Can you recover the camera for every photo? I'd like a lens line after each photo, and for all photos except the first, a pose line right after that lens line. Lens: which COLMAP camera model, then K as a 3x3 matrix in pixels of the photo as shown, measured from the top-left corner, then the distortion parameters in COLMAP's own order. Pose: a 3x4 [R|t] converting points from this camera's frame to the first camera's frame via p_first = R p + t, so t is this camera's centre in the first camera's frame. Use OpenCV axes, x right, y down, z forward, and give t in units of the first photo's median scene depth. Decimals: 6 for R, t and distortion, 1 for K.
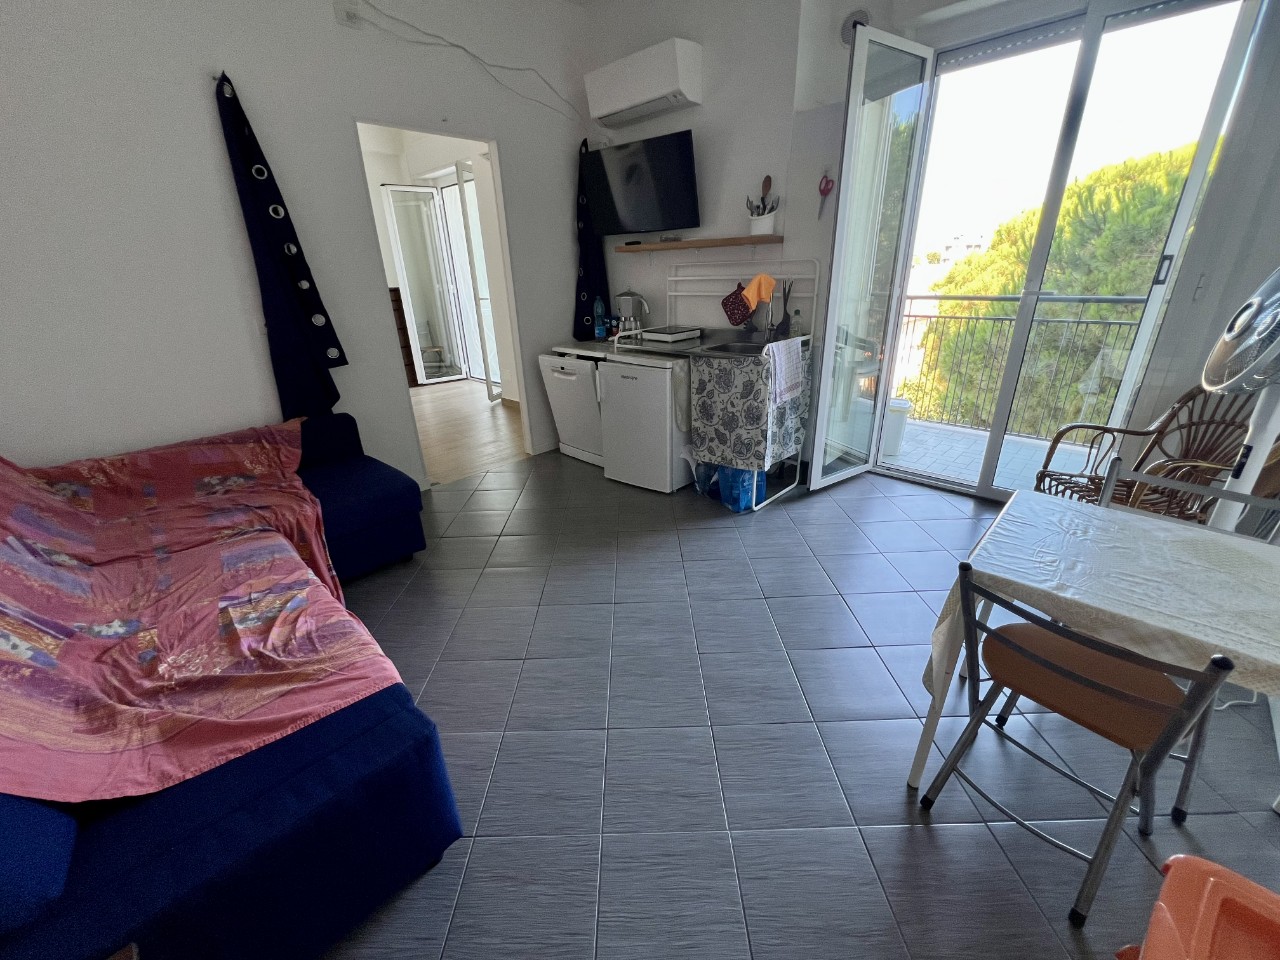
lens RADIAL K [[511.5, 0, 638.2], [0, 511.5, 475.5], [0, 0, 1]] dist [-0.004995, 0.001542]
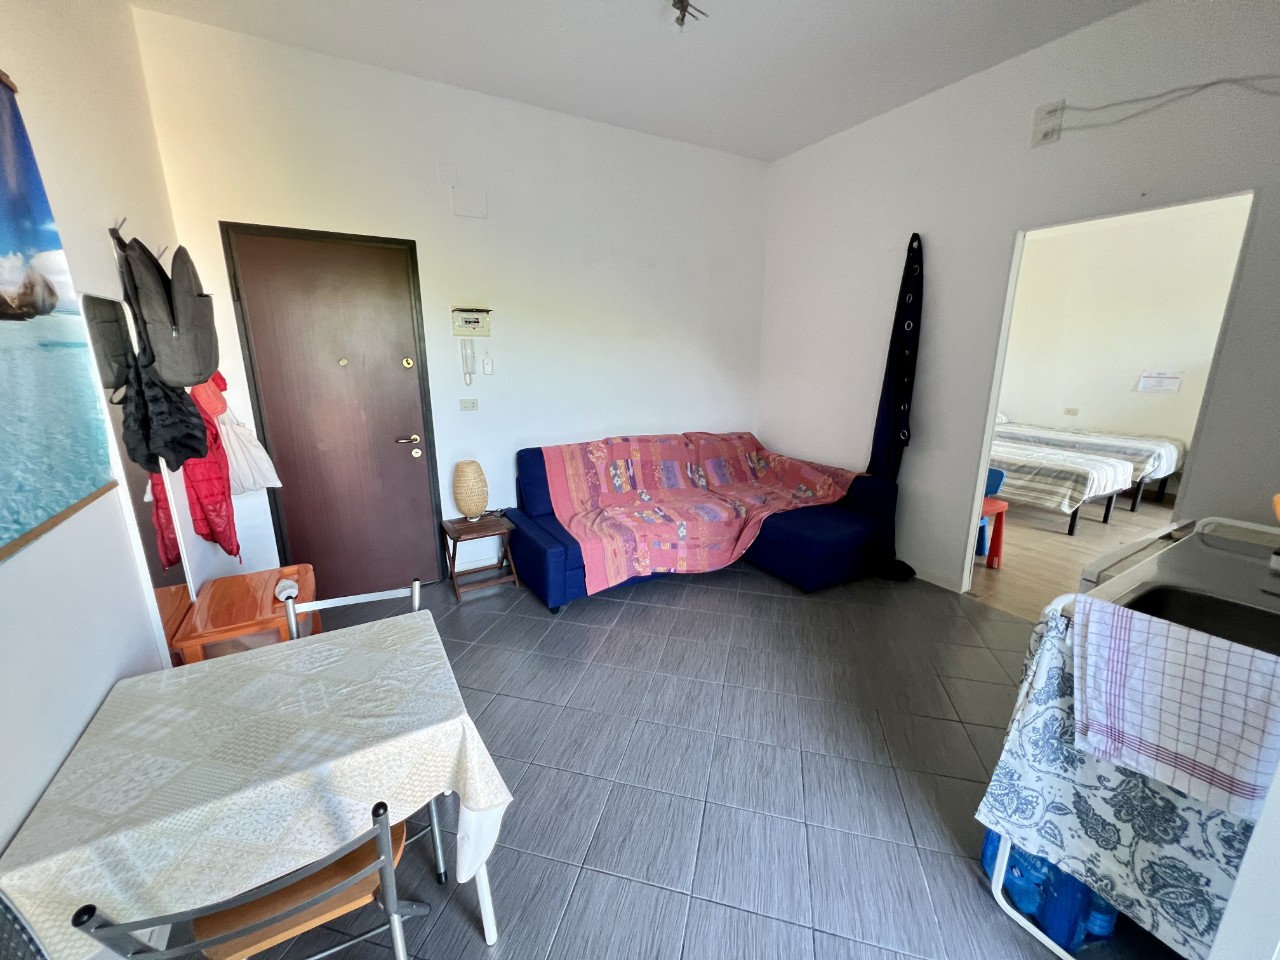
lens RADIAL K [[511.5, 0, 638.2], [0, 511.5, 475.5], [0, 0, 1]] dist [-0.004995, 0.001542]
pose [[-0.265782, 0.257932, -0.928887, 0.280458], [-0.353348, 0.870421, 0.342801, -0.137830], [0.896942, 0.419331, -0.140202, 0.258113]]
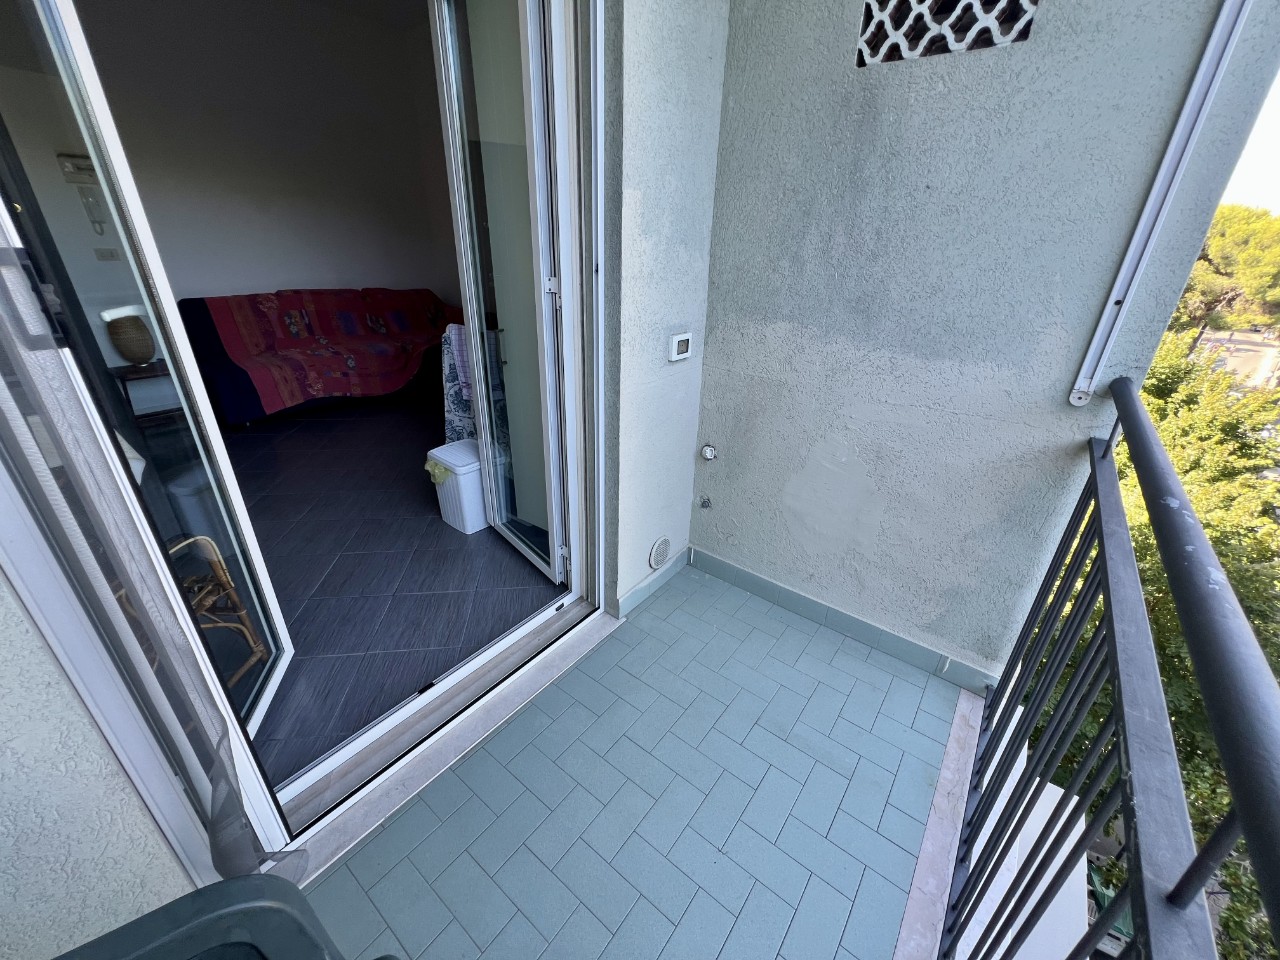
lens RADIAL K [[511.5, 0, 638.2], [0, 511.5, 475.5], [0, 0, 1]] dist [-0.004995, 0.001542]
pose [[0.109352, 0.450491, -0.886059, 0.455981], [-0.396551, 0.837167, 0.376693, -0.189146], [0.911476, 0.310176, 0.270188, 0.423146]]
